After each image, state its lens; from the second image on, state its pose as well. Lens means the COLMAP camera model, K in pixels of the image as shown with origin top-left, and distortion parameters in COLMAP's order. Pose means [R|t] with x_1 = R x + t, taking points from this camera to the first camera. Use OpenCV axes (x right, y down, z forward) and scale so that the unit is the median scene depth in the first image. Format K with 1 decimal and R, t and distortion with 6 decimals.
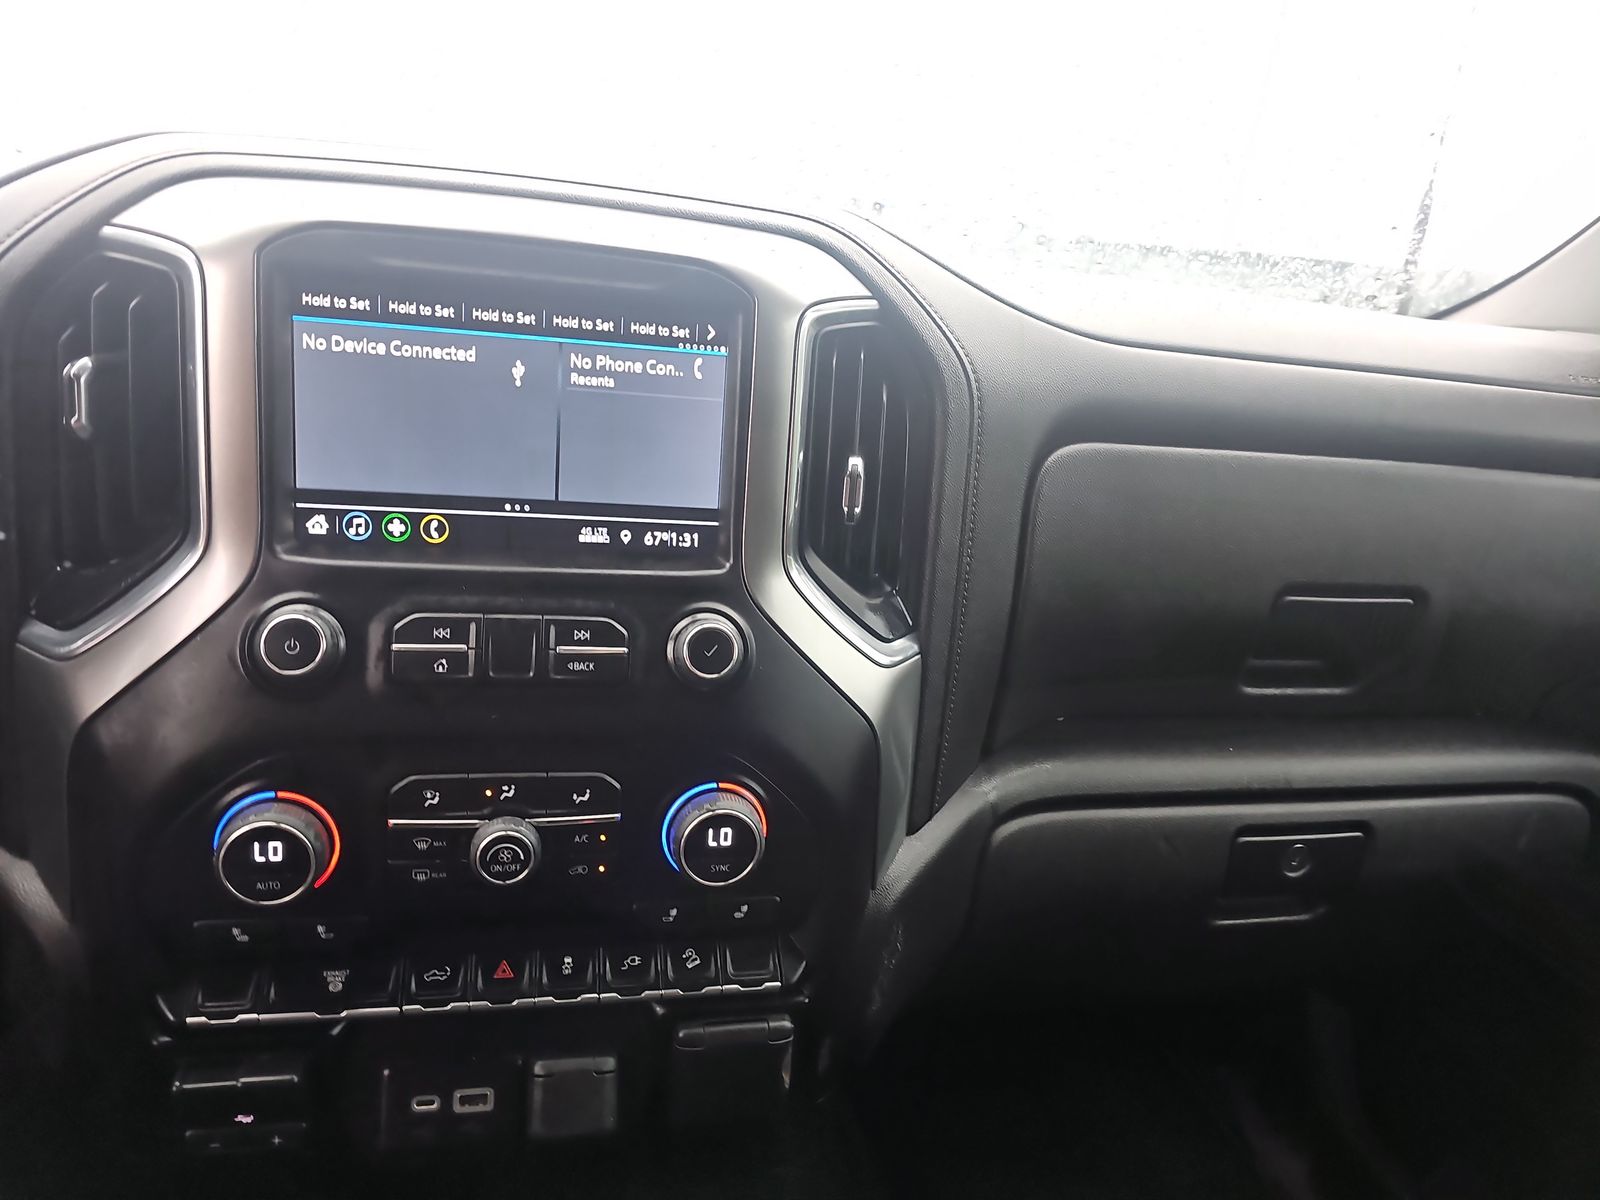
lens RADIAL K [[659.0, 0, 800.0], [0, 659.0, 600.0], [0, 0, 1]] dist [-0.000963, 0.000141]
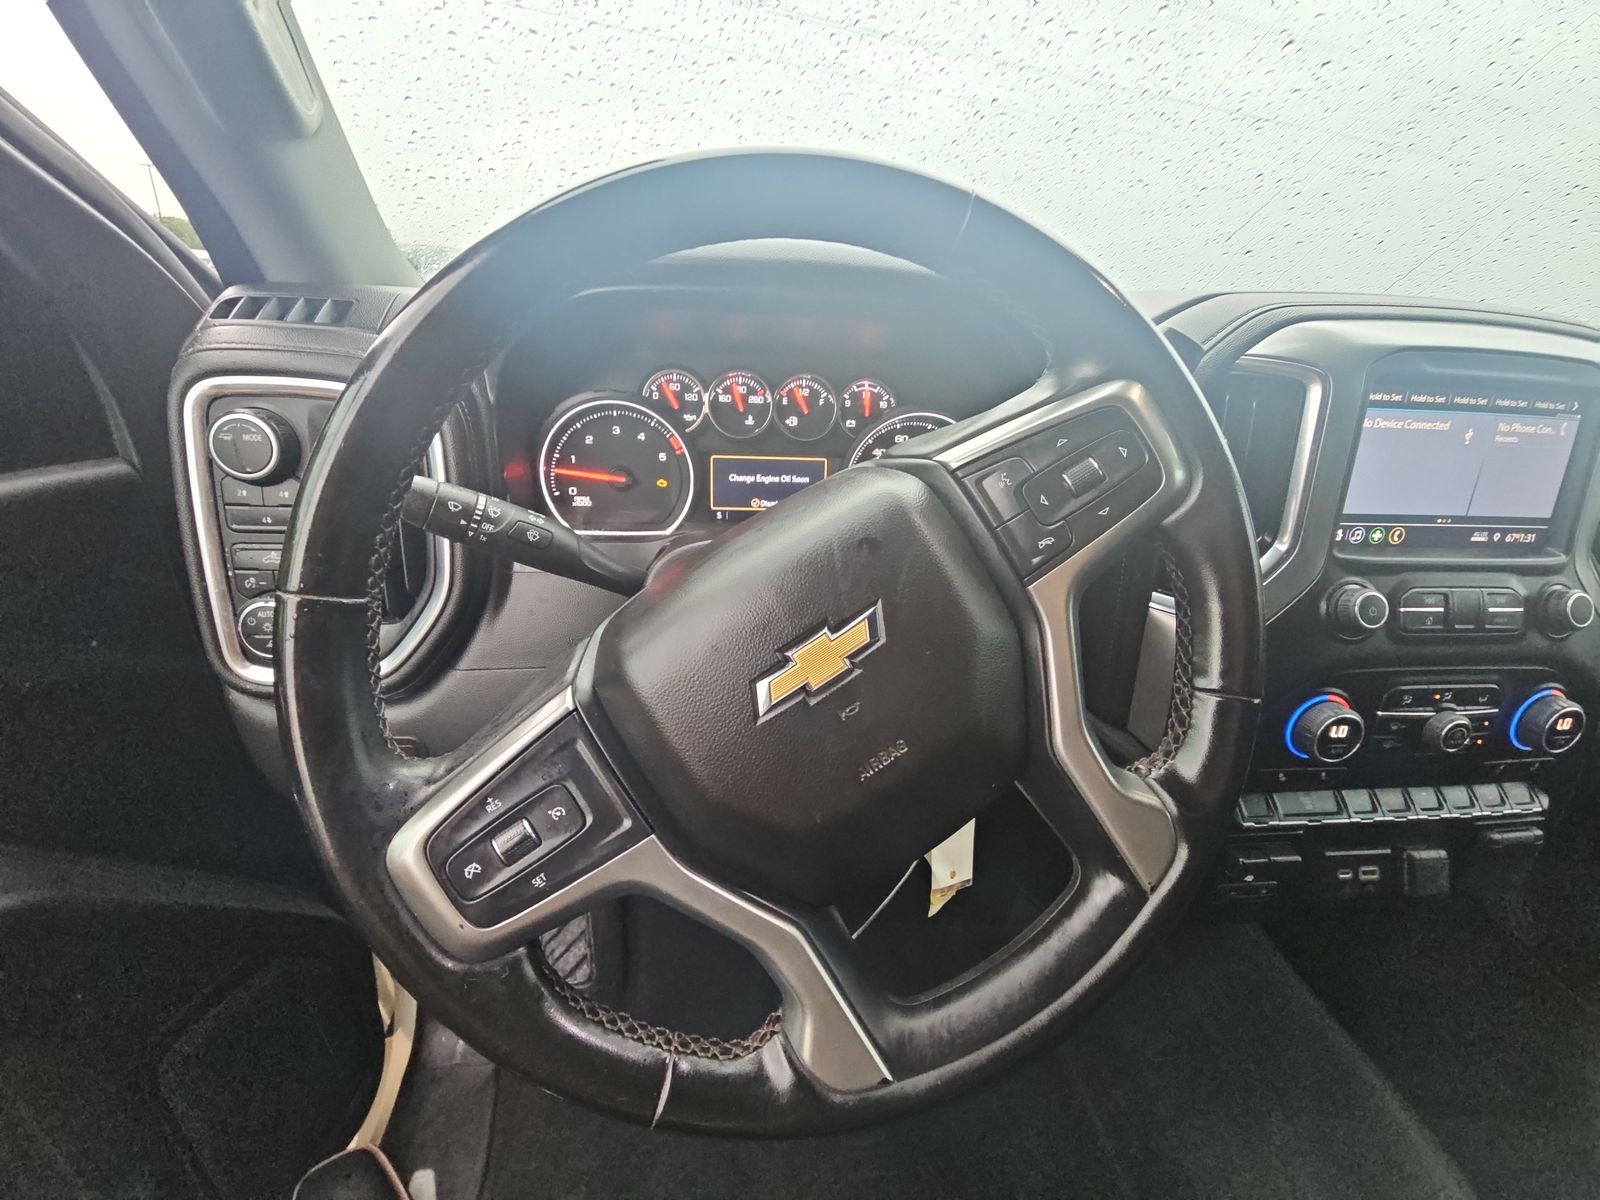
lens RADIAL K [[643.6, 0, 800.0], [0, 643.6, 600.0], [0, 0, 1]] dist [0.001159, -0.013109]
pose [[0.997072, -0.006911, -0.076154, -1.870486], [0.016860, 0.991268, 0.130780, -0.178721], [0.074585, -0.131681, 0.988482, -0.648051]]
